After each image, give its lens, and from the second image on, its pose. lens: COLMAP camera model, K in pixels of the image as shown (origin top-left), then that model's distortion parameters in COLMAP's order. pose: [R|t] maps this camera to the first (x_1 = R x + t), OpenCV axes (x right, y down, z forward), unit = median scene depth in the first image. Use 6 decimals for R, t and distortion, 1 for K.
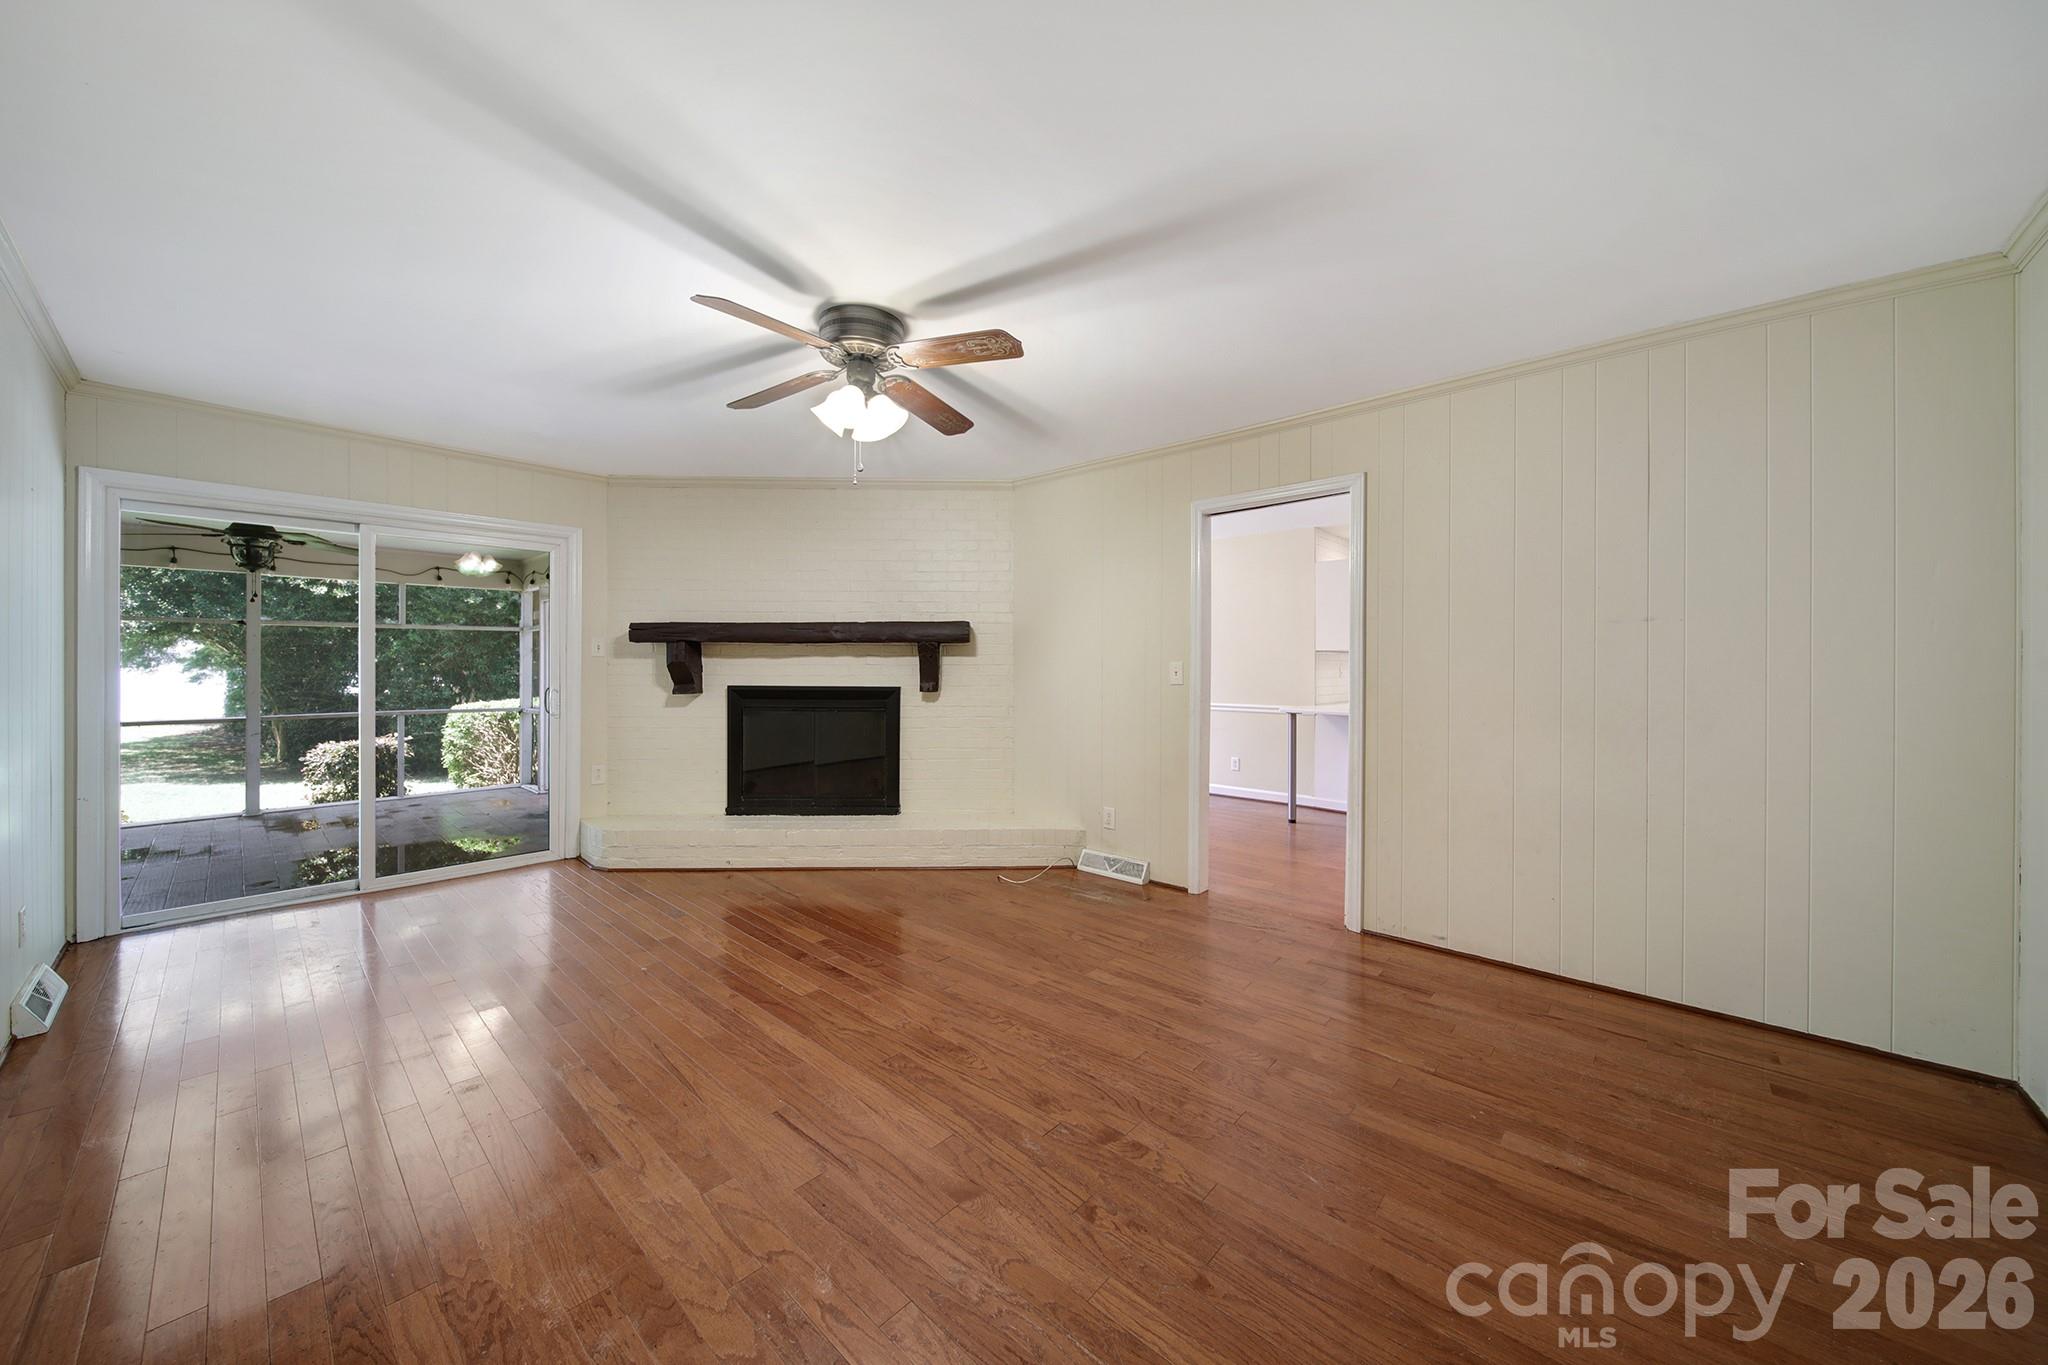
lens RADIAL K [[719.4, 0, 1019.3], [0, 719.4, 685.7], [0, 0, 1]] dist [-0.000360, -0.000094]
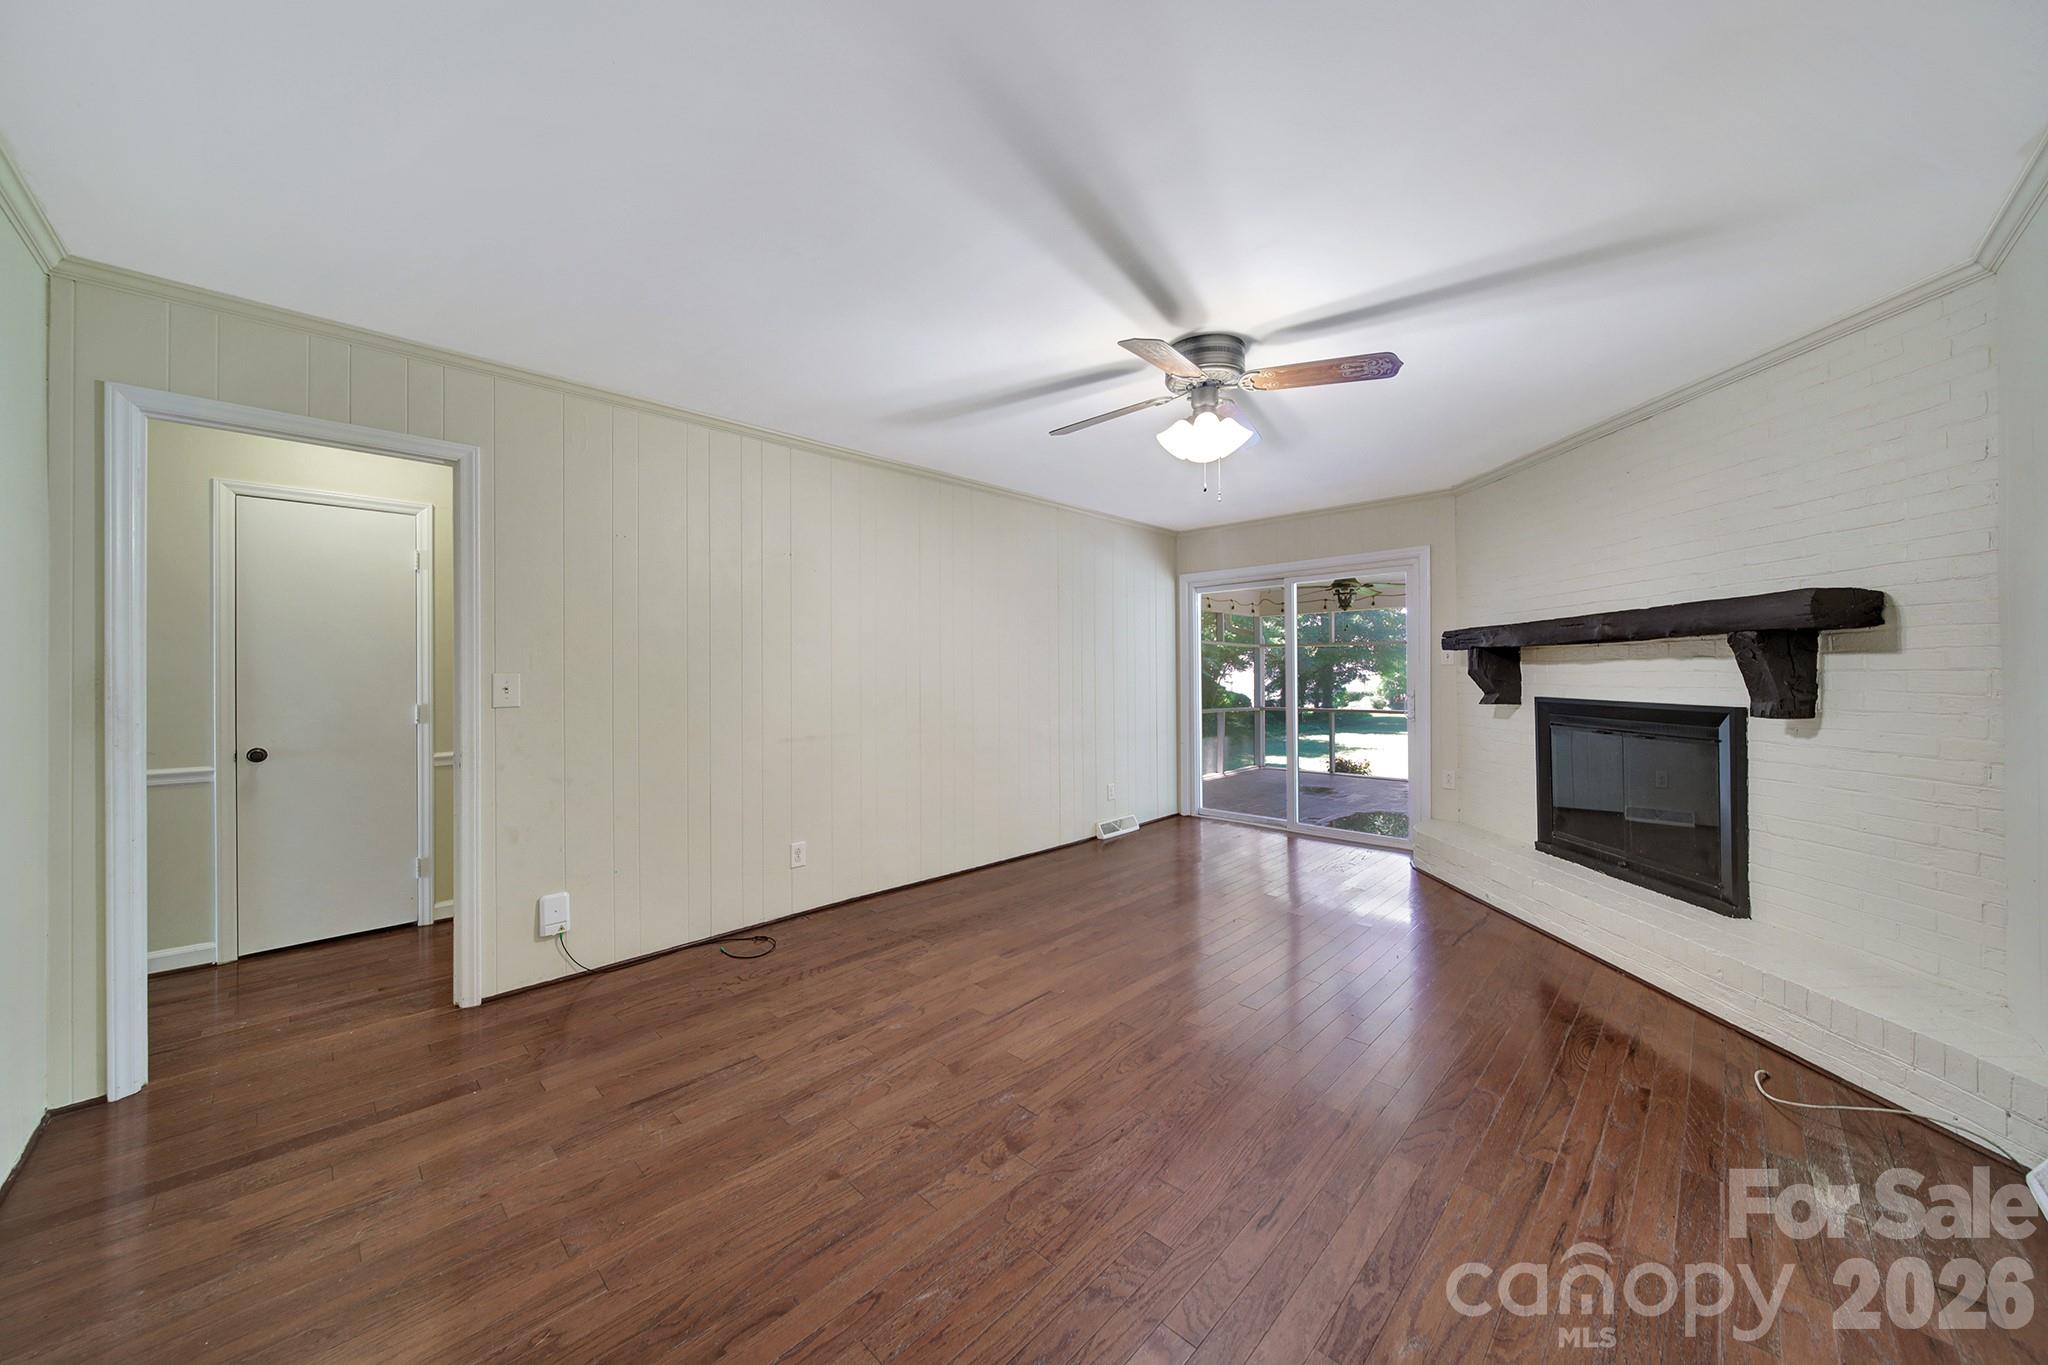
lens RADIAL K [[719.4, 0, 1023.6], [0, 719.4, 673.4], [0, 0, 1]] dist [-0.000360, -0.000094]
pose [[-0.039465, -0.002954, -0.999217, 0.552342], [-0.020556, 0.999786, -0.002144, -0.015309], [0.999009, 0.020455, -0.039517, 0.505809]]
